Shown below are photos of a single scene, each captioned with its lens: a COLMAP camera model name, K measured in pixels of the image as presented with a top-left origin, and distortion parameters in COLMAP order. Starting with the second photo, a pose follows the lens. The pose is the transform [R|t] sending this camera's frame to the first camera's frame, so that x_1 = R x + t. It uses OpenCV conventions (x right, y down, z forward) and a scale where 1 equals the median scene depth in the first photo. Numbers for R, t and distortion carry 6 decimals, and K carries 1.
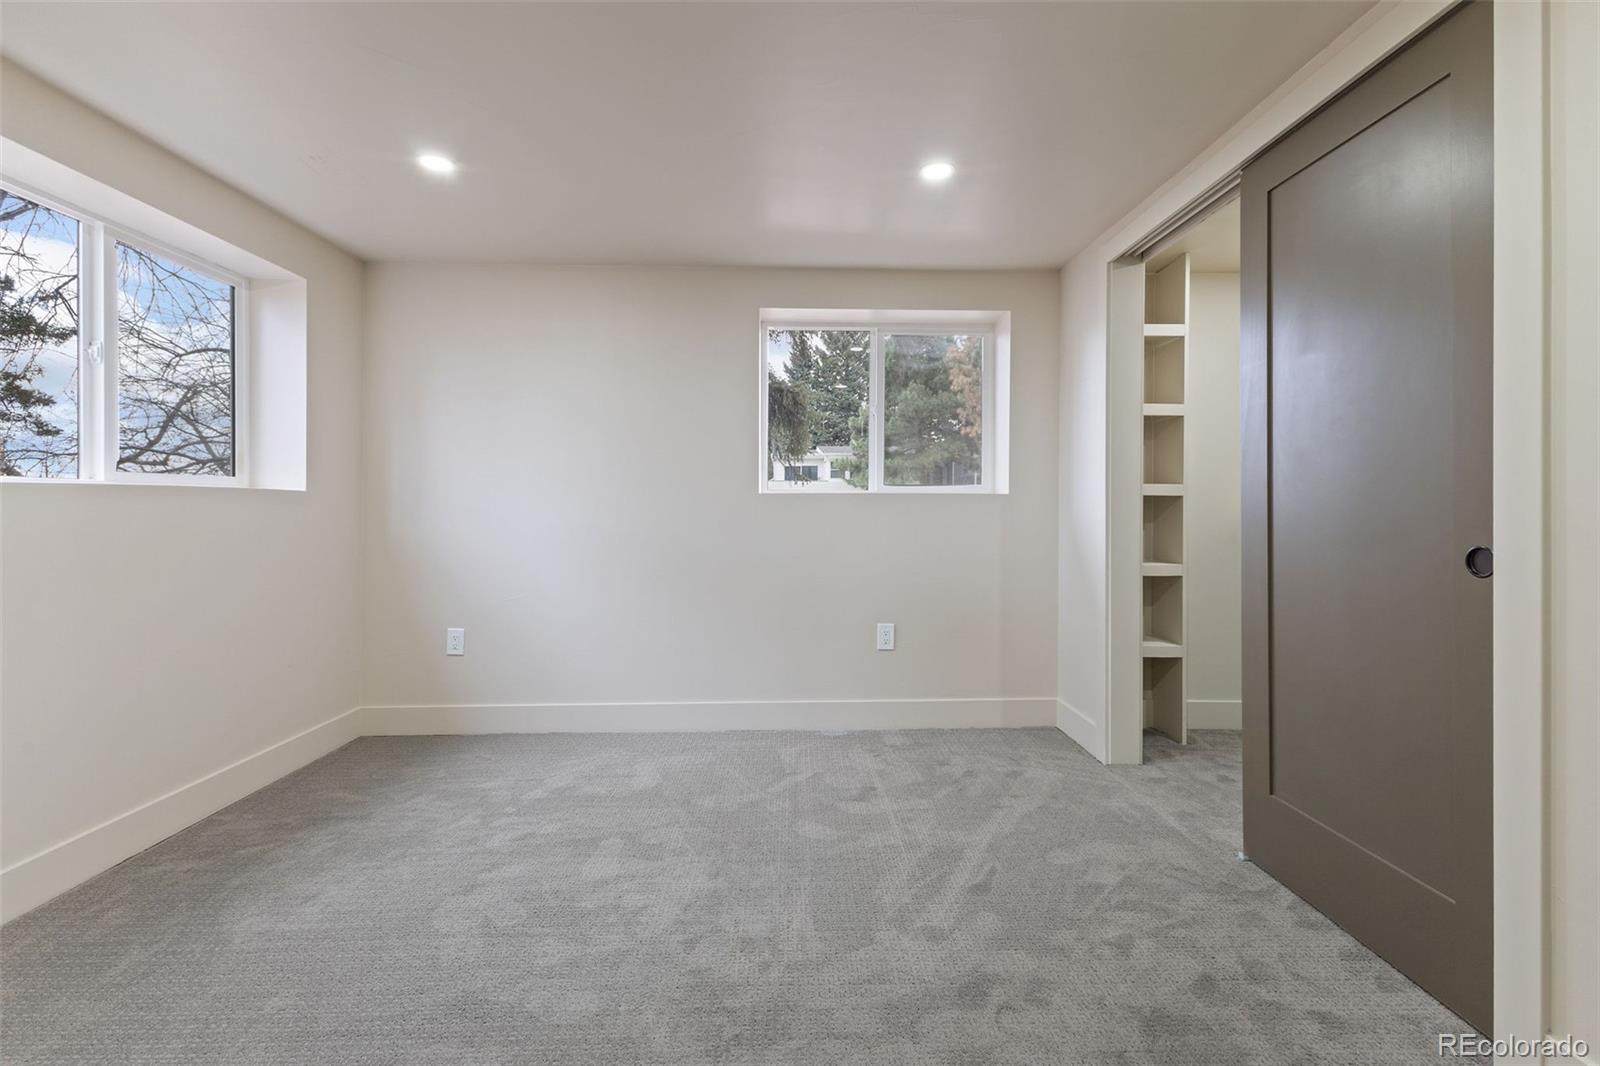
lens RADIAL K [[696.2, 0, 798.4], [0, 696.2, 519.1], [0, 0, 1]] dist [0.003285, 0.000064]
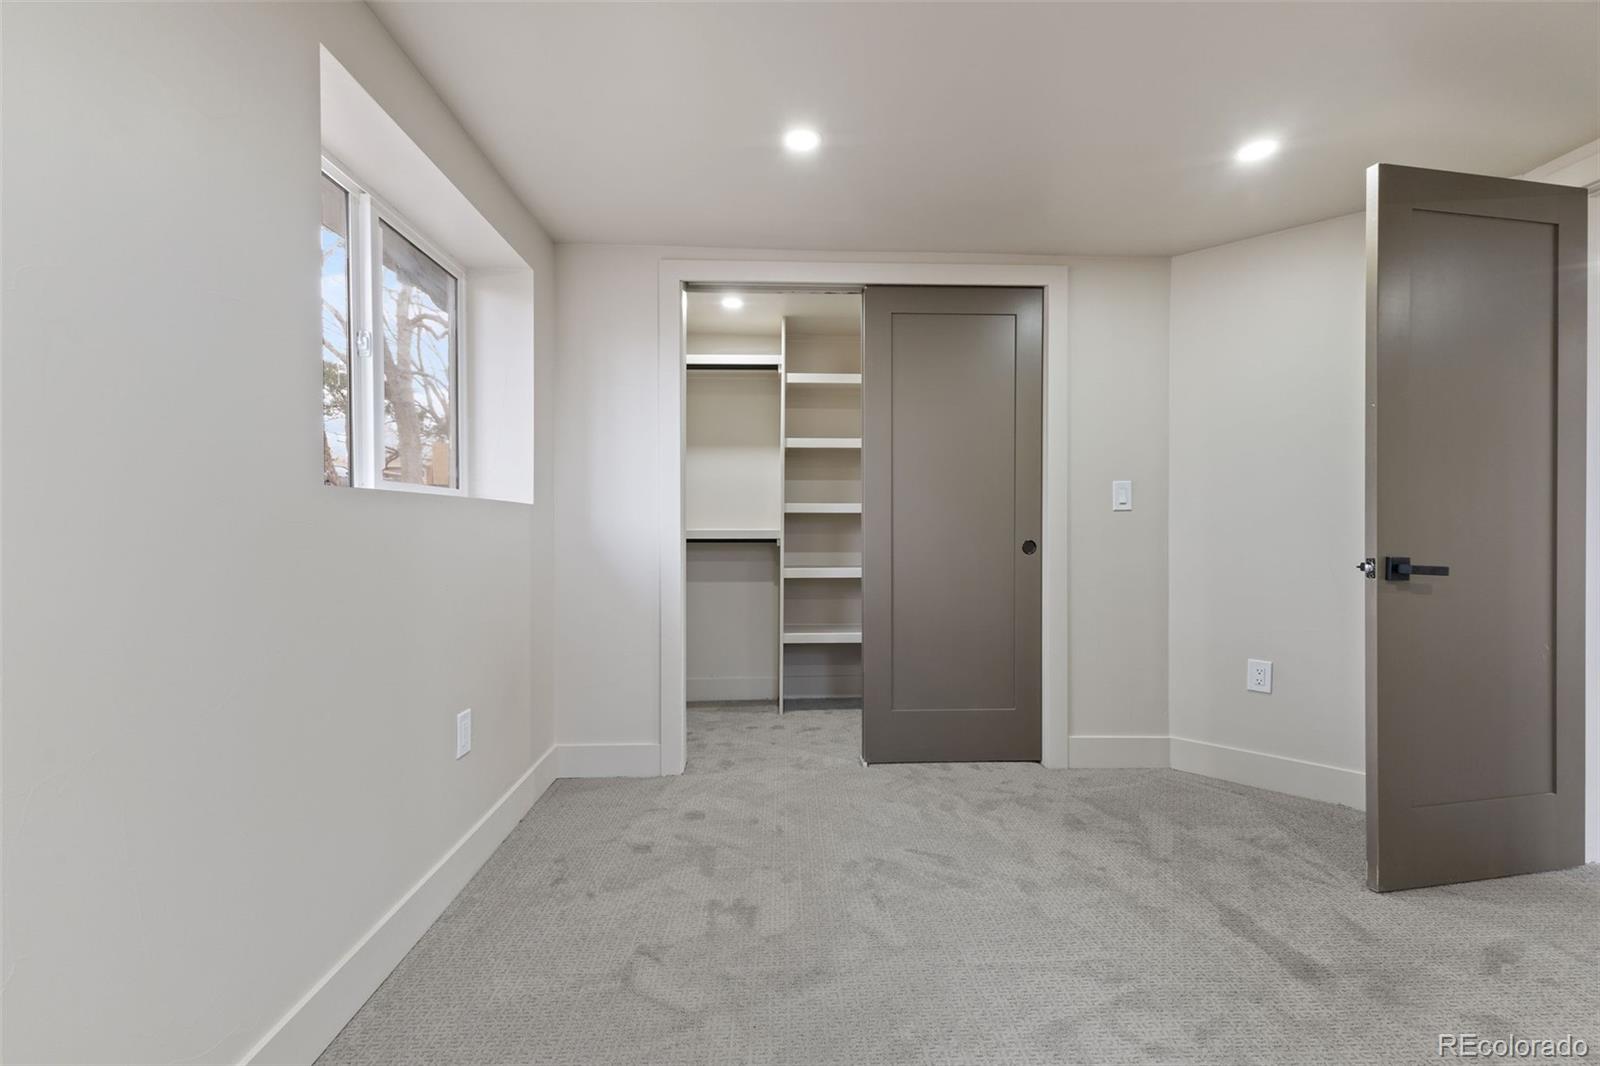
lens RADIAL K [[696.2, 0, 800.6], [0, 696.2, 533.3], [0, 0, 1]] dist [0.003285, 0.000064]
pose [[-0.031582, -0.012760, 0.999420, -0.886922], [0.011020, 0.999853, 0.013114, -0.013925], [-0.999440, 0.011428, -0.031437, 1.328708]]
